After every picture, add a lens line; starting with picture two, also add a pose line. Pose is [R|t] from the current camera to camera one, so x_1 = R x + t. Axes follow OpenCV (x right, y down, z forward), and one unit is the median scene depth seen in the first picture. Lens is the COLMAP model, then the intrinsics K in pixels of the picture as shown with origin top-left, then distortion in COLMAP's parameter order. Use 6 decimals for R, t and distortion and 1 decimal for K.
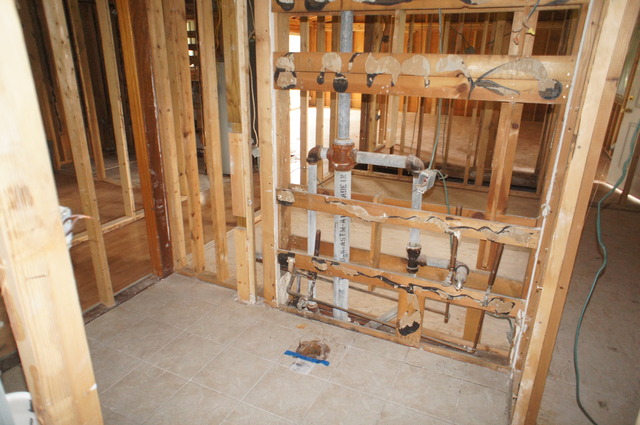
lens RADIAL K [[432.4, 0, 320.2], [0, 432.4, 215.4], [0, 0, 1]] dist [-0.073400, 0.102543]
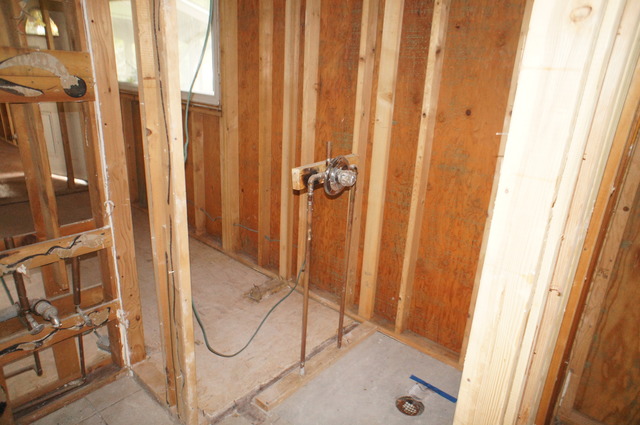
lens RADIAL K [[432.4, 0, 320.2], [0, 432.4, 215.4], [0, 0, 1]] dist [-0.073400, 0.102543]
pose [[0.271277, -0.318830, 0.908161, -0.229509], [0.290295, 0.926707, 0.238627, -0.080330], [-0.917680, 0.198901, 0.343950, 0.185457]]
